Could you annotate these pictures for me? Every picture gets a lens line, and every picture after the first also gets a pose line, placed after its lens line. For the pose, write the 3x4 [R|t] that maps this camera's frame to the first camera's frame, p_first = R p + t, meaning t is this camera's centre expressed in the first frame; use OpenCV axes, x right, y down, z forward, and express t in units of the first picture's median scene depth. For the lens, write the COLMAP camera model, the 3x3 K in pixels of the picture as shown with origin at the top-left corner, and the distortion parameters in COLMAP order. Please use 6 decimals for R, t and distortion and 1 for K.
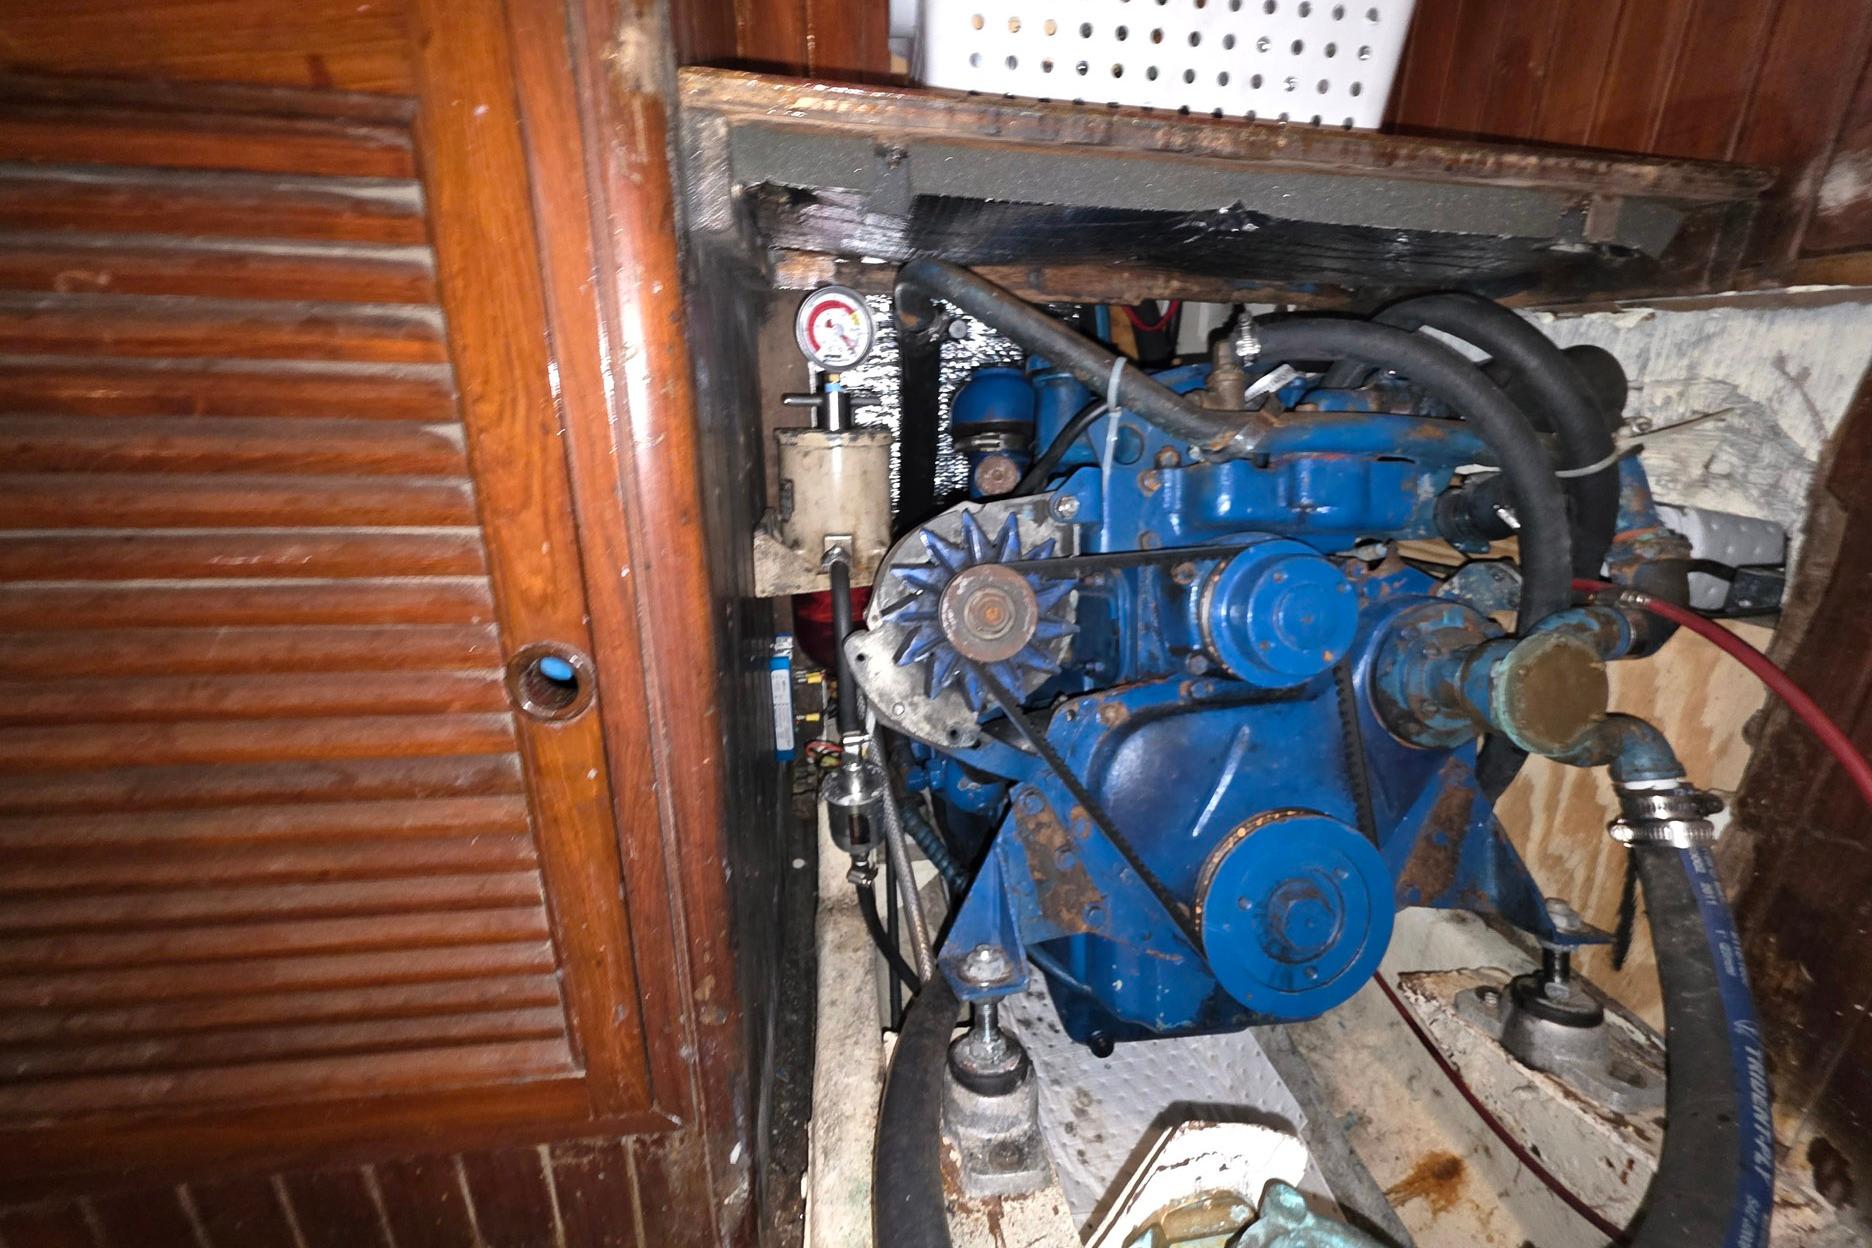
lens RADIAL K [[742.0, 0, 937.8], [0, 742.0, 614.4], [0, 0, 1]] dist [-0.001475, 0.003209]
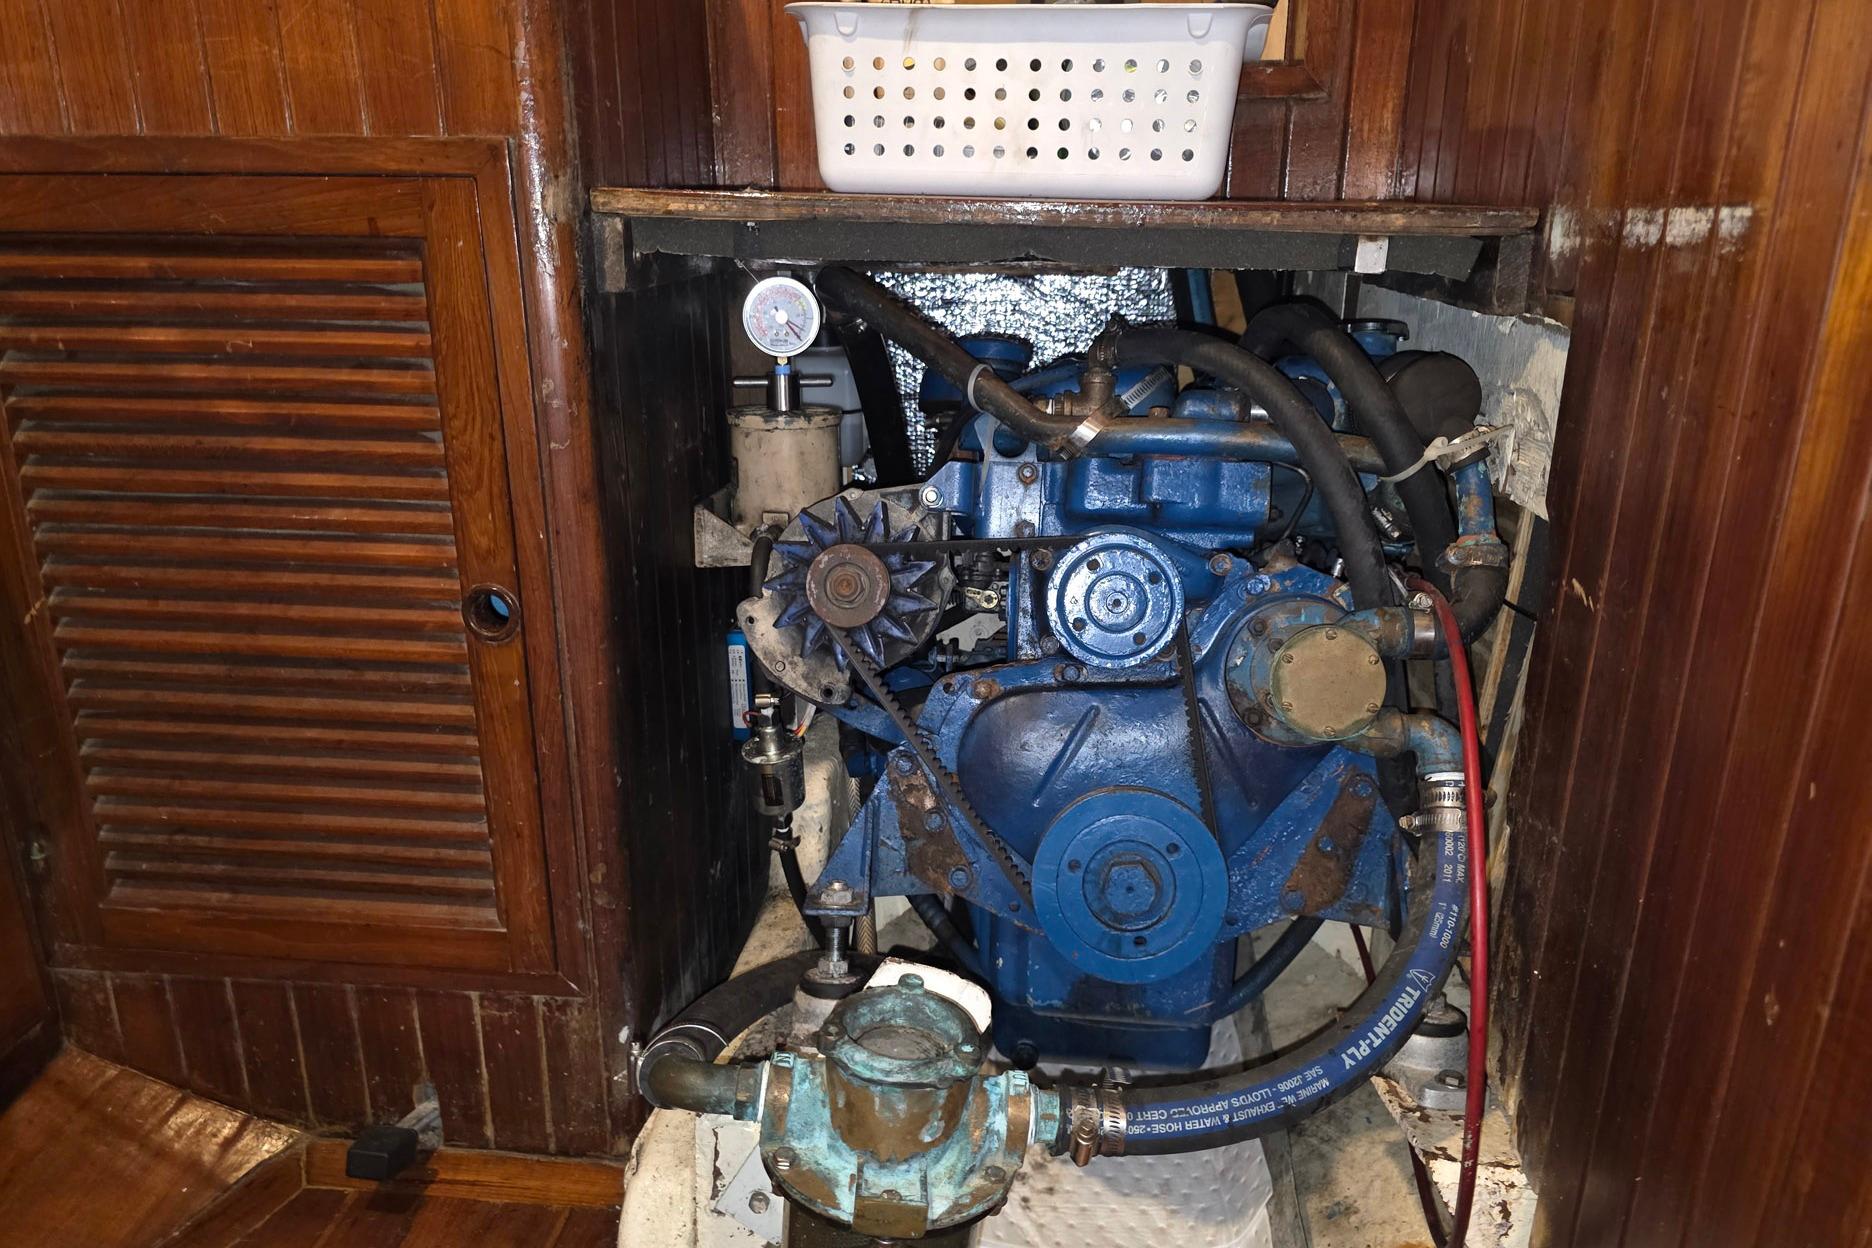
lens RADIAL K [[1236.1, 0, 936.0], [0, 1236.1, 624.0], [0, 0, 1]] dist [0.032054, -0.001379]
pose [[0.974570, 0.054859, -0.217265, 0.666261], [-0.056687, 0.998390, -0.002182, 0.058511], [0.216795, 0.014442, 0.976110, -0.912577]]
